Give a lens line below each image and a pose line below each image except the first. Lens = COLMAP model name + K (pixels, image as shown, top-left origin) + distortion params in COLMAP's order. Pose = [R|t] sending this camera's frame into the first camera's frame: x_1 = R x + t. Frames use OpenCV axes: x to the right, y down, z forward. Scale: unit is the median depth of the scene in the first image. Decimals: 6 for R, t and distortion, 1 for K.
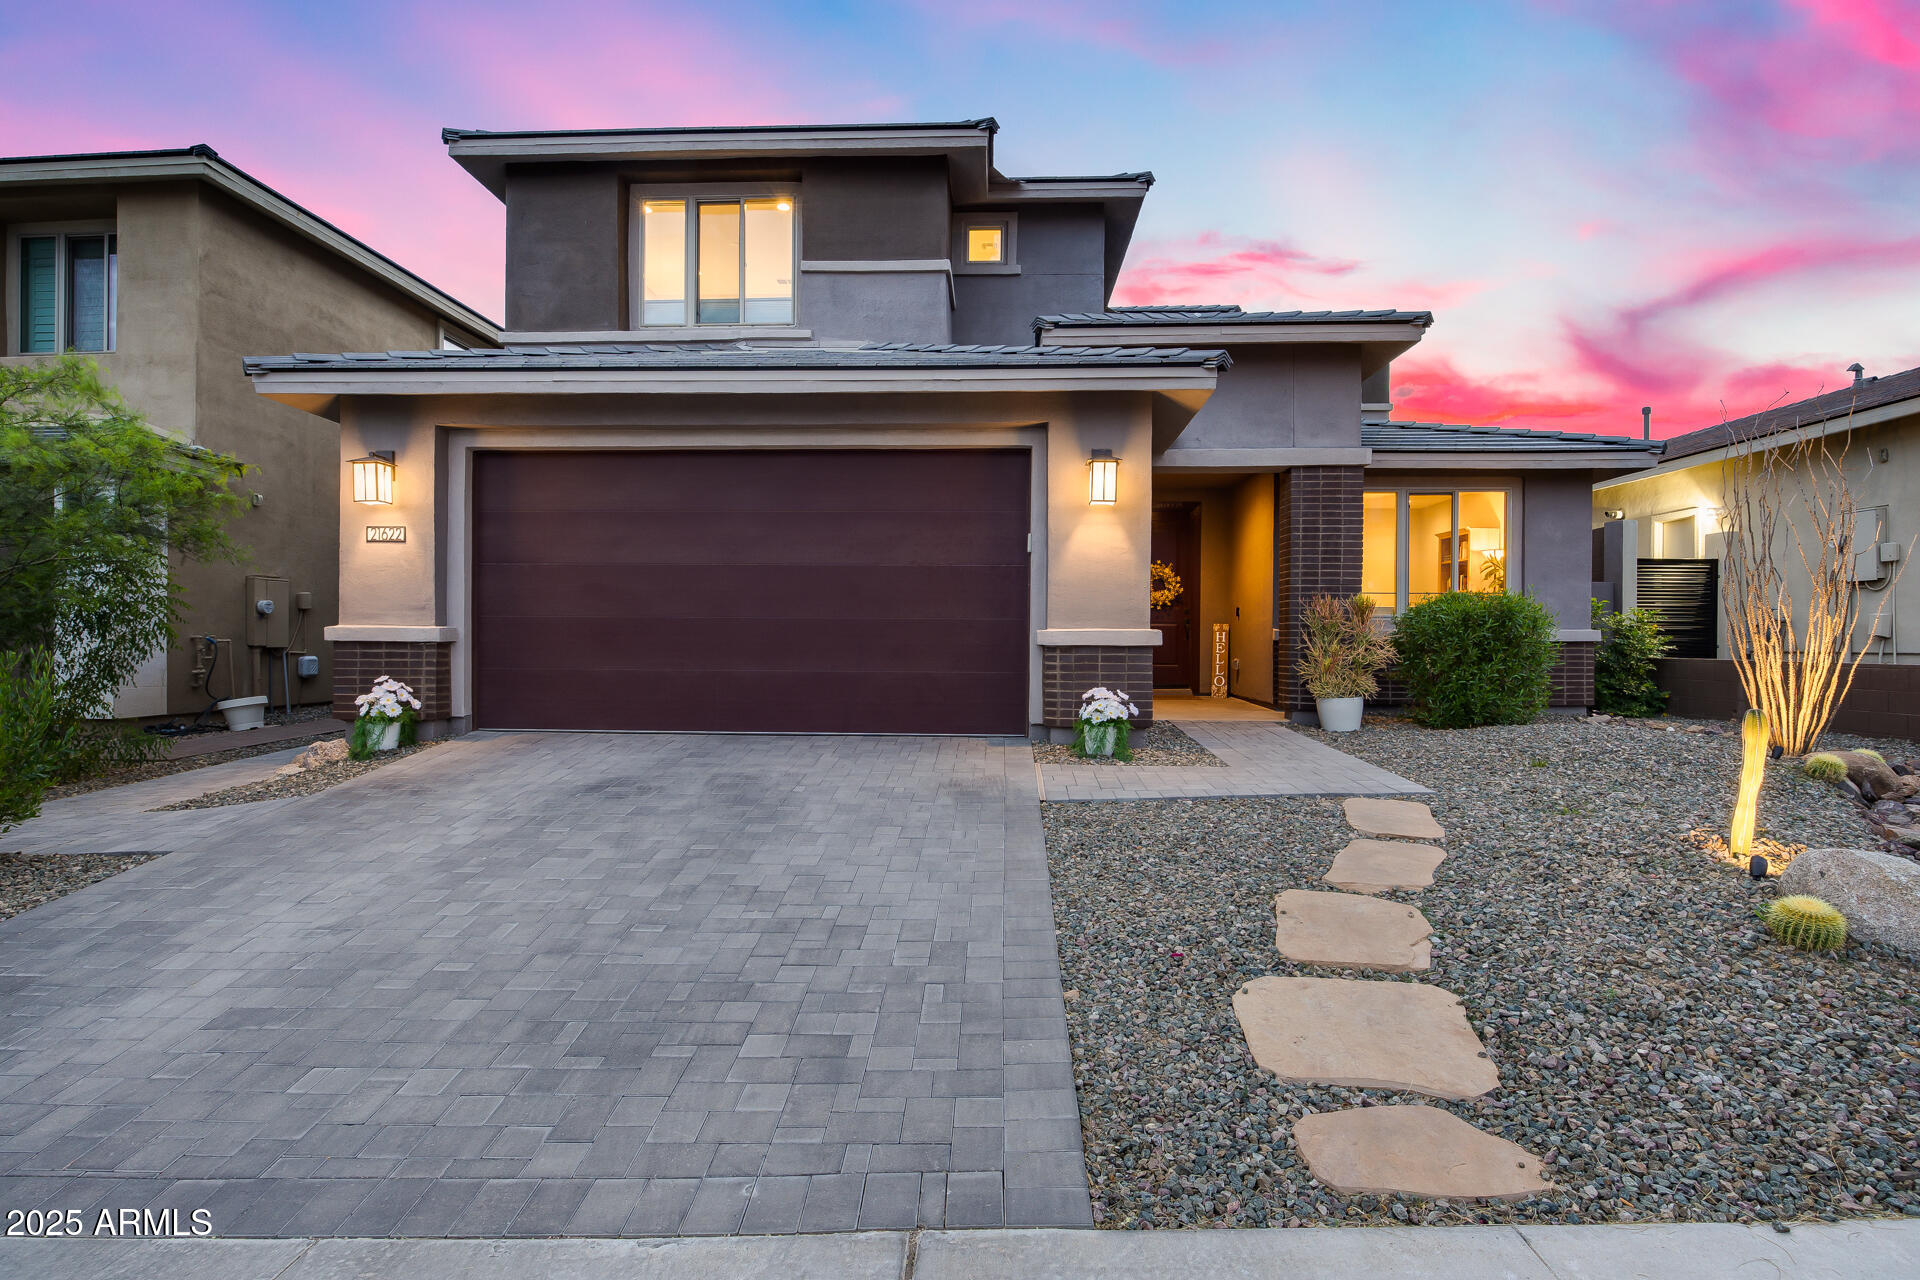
lens RADIAL K [[985.2, 0, 964.0], [0, 985.2, 644.0], [0, 0, 1]] dist [-0.016212, 0.000313]
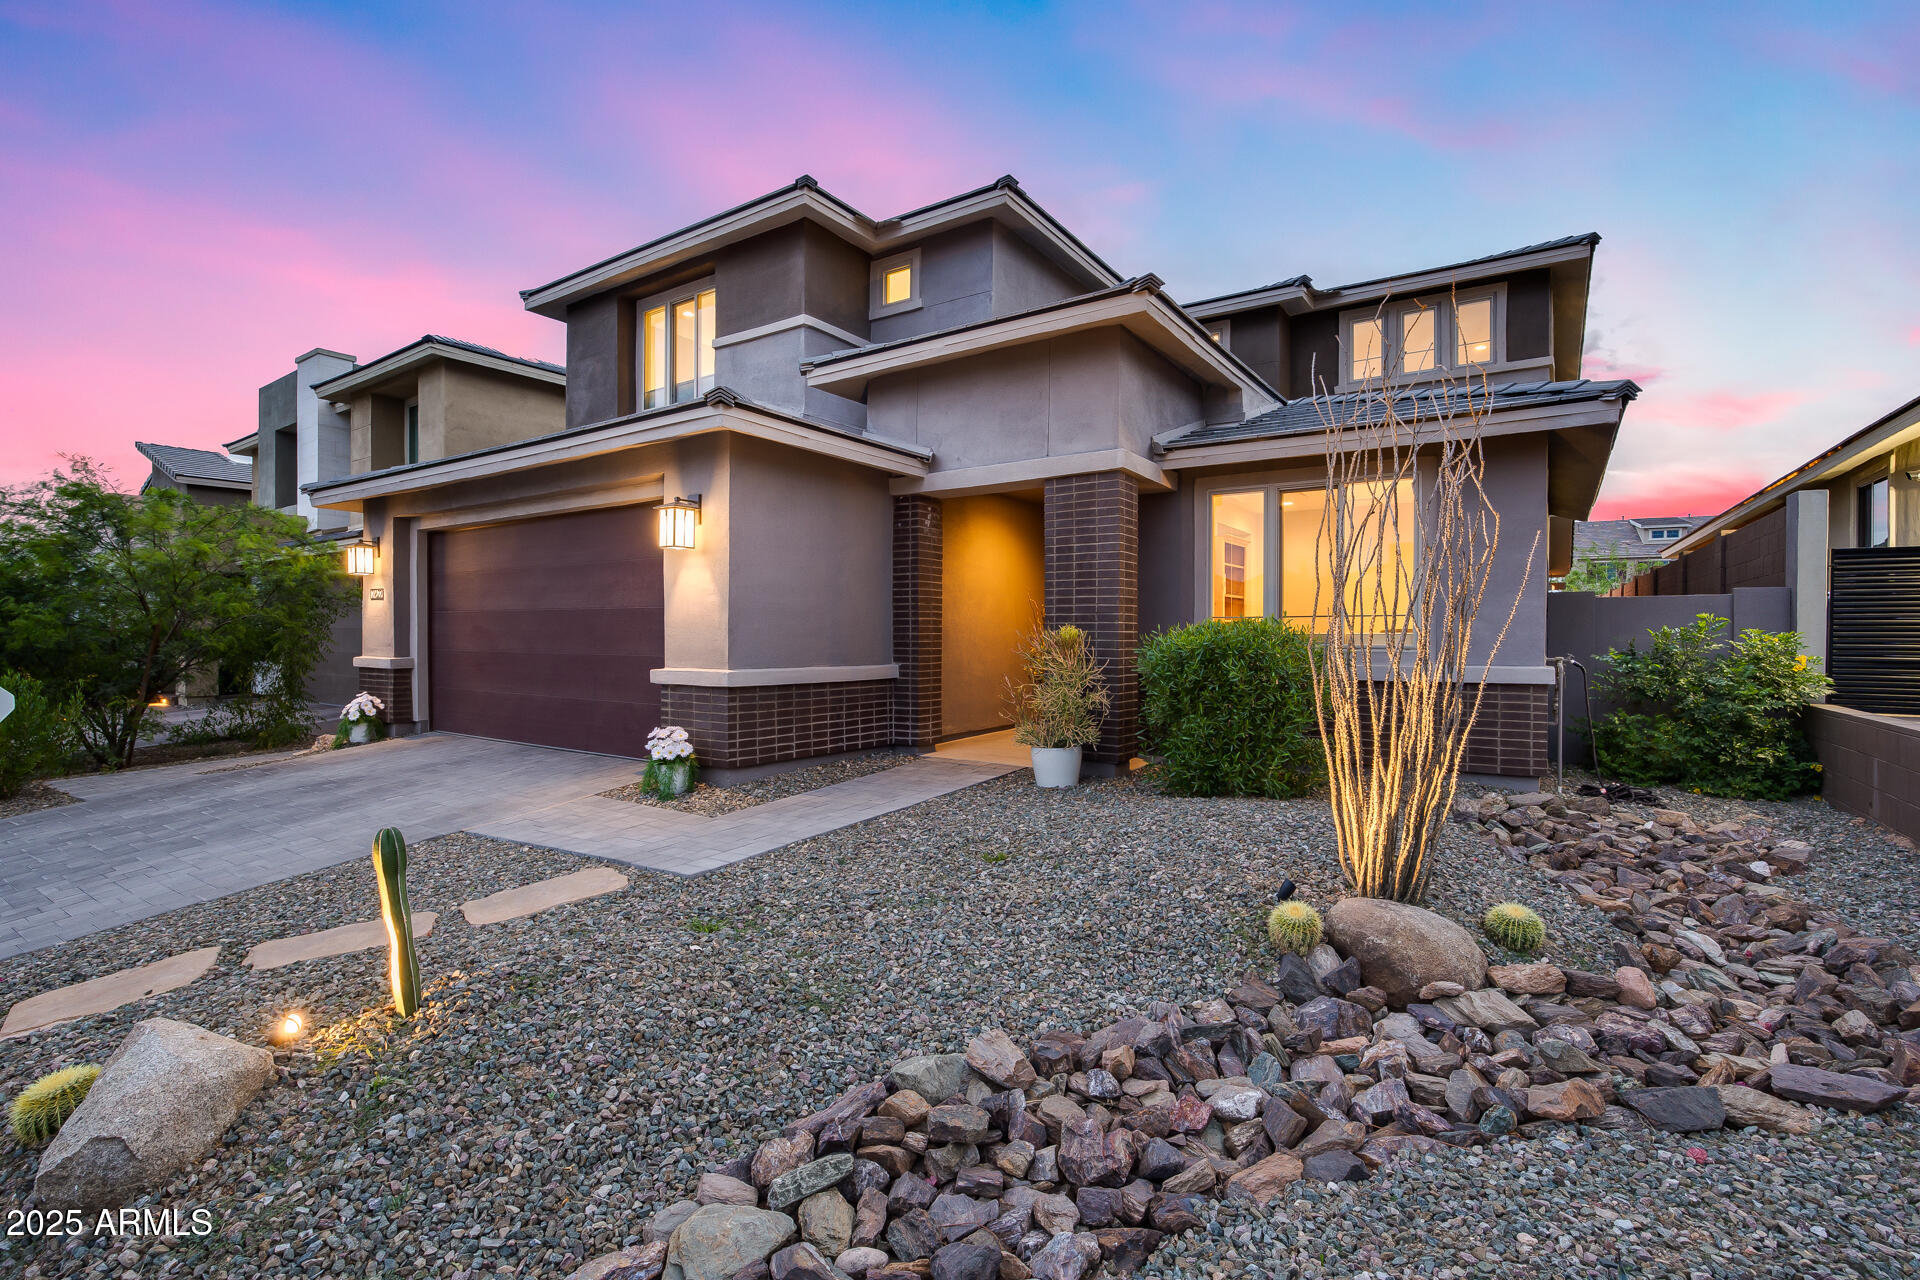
lens RADIAL K [[881.5, 0, 957.3], [0, 881.5, 636.9], [0, 0, 1]] dist [-0.006039, -0.003280]
pose [[0.844779, -0.000610, -0.535115, 0.688426], [-0.000510, 0.999998, -0.001946, -0.037896], [0.535115, 0.001917, 0.844777, 0.292634]]
